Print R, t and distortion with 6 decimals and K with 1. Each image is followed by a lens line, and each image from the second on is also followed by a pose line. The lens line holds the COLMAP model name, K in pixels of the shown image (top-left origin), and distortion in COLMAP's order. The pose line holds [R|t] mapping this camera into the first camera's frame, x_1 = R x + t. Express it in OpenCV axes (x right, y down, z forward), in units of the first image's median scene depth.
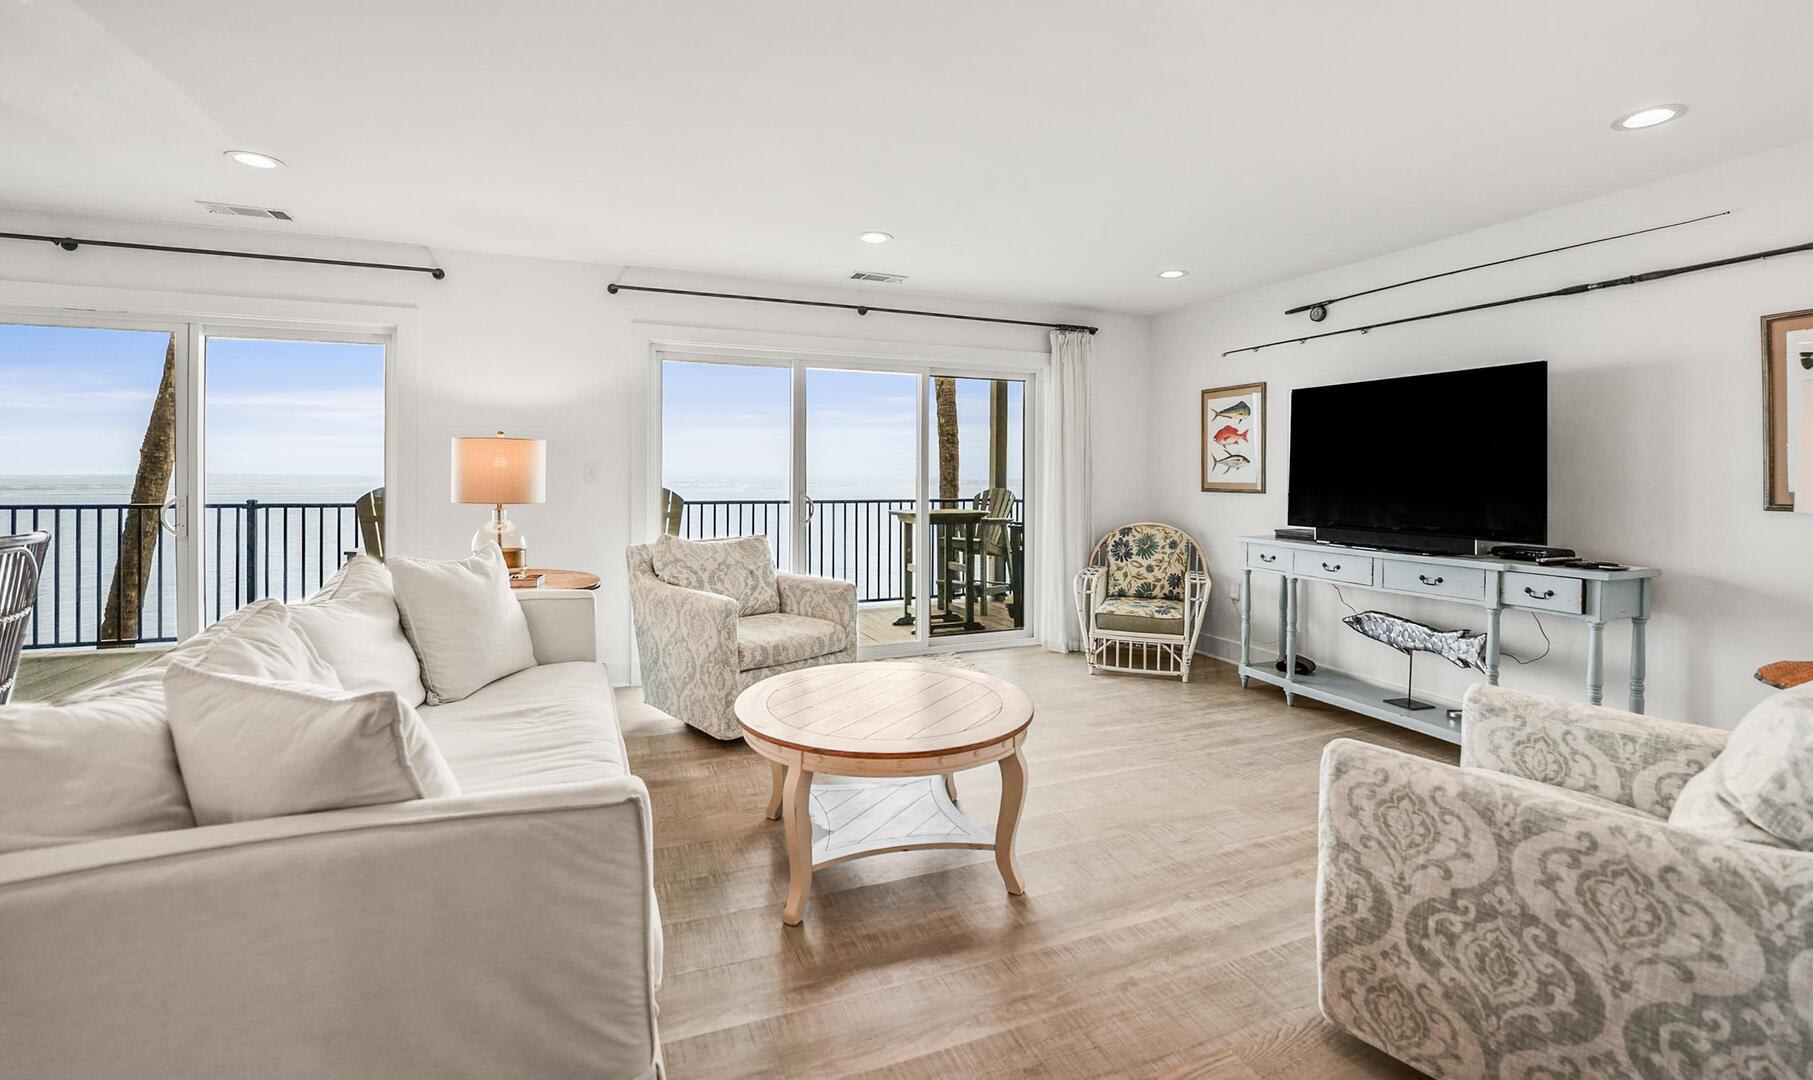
lens RADIAL K [[772.4, 0, 899.8], [0, 772.4, 473.2], [0, 0, 1]] dist [-0.026035, 0.003945]
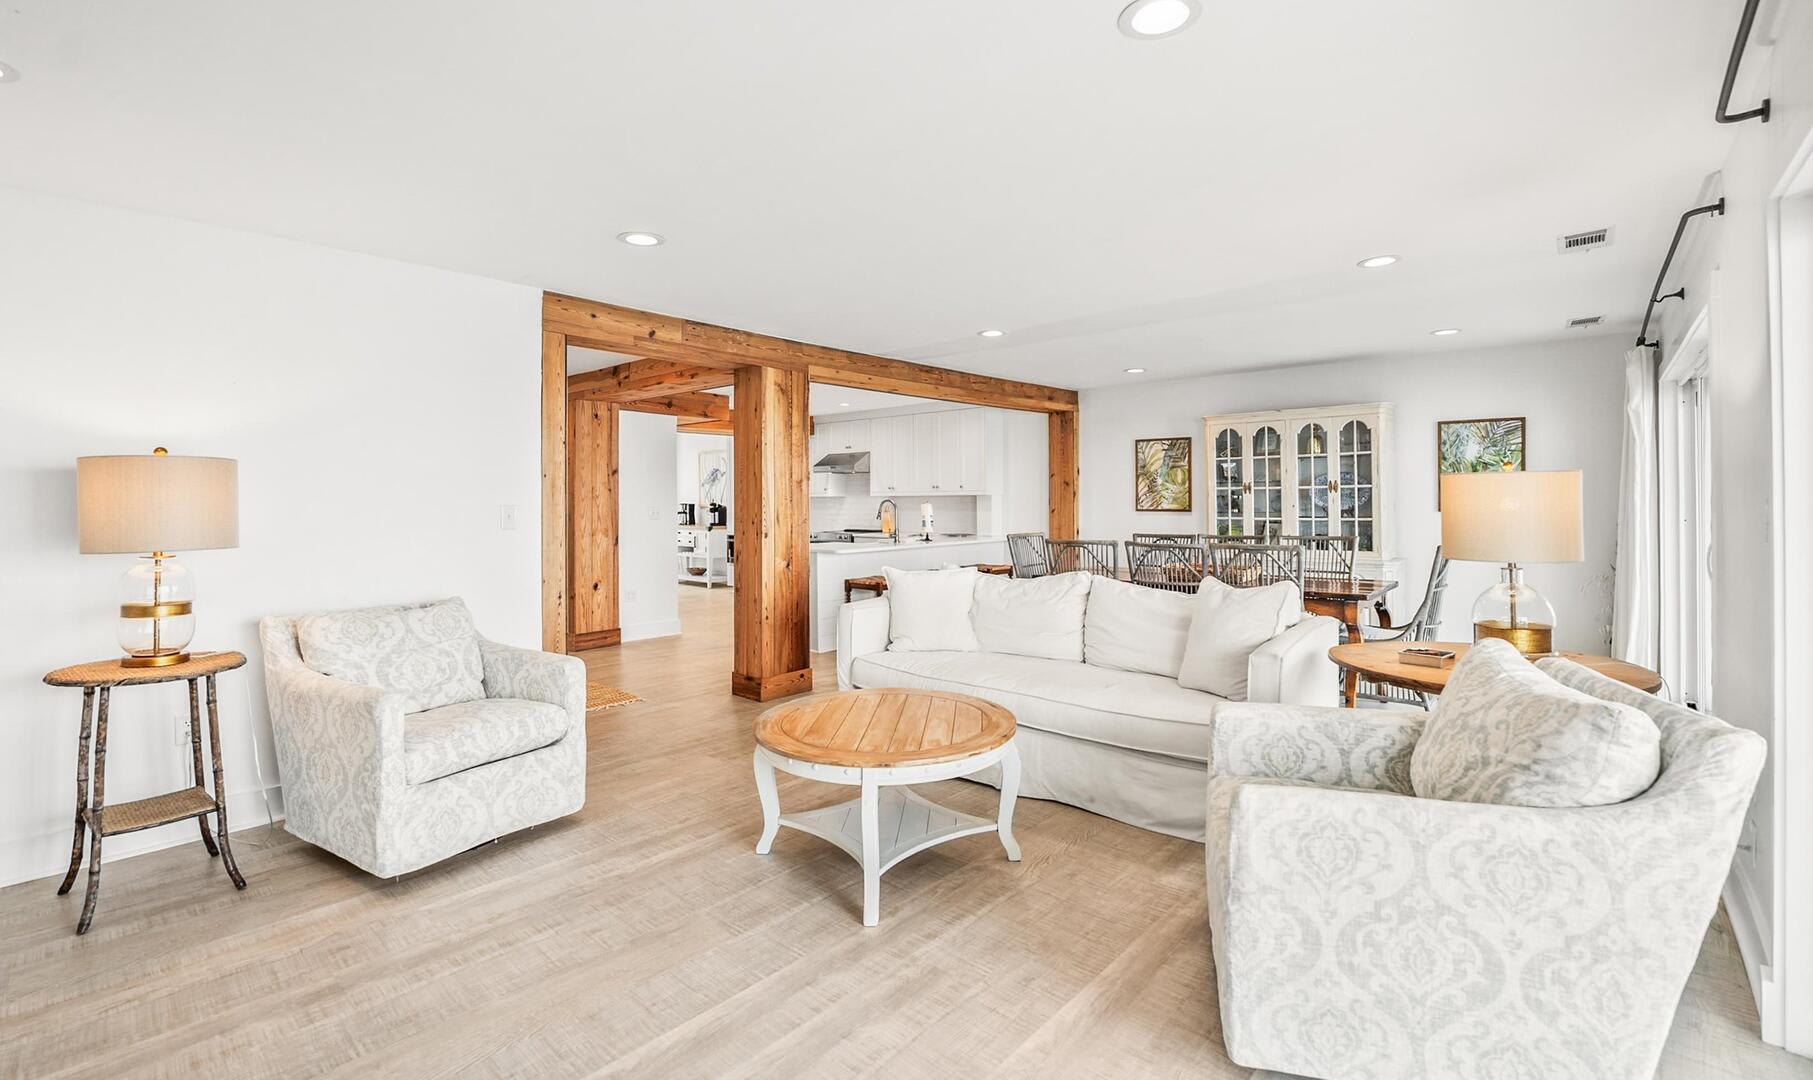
lens RADIAL K [[787.0, 0, 903.5], [0, 787.0, 496.2], [0, 0, 1]] dist [-0.023925, 0.000419]
pose [[-0.897758, -0.001152, -0.440488, 0.284662], [0.001376, 0.999984, -0.005418, -0.015159], [0.440487, -0.005470, -0.897742, 1.241295]]
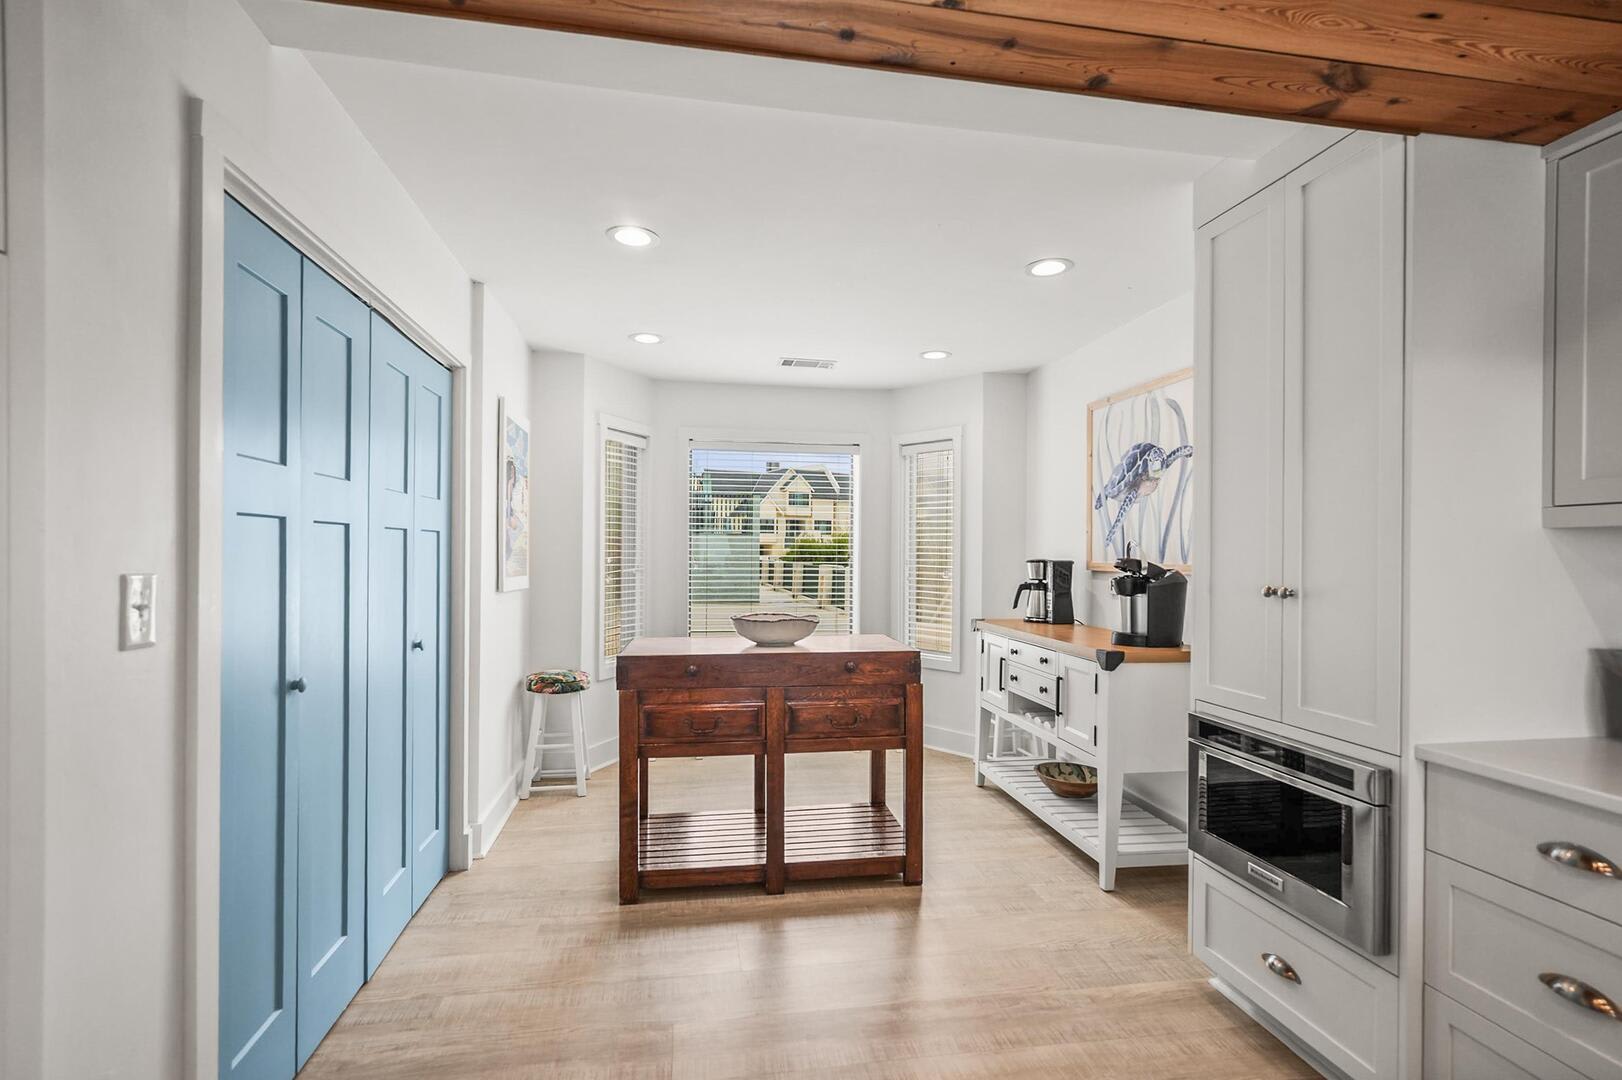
lens RADIAL K [[737.3, 0, 804.7], [0, 737.3, 554.8], [0, 0, 1]] dist [-0.001595, -0.000061]
pose [[-0.976222, -0.017120, 0.216095, -0.205919], [-0.016612, 0.999853, 0.004167, -0.008983], [-0.216135, 0.000478, -0.976363, -0.887468]]
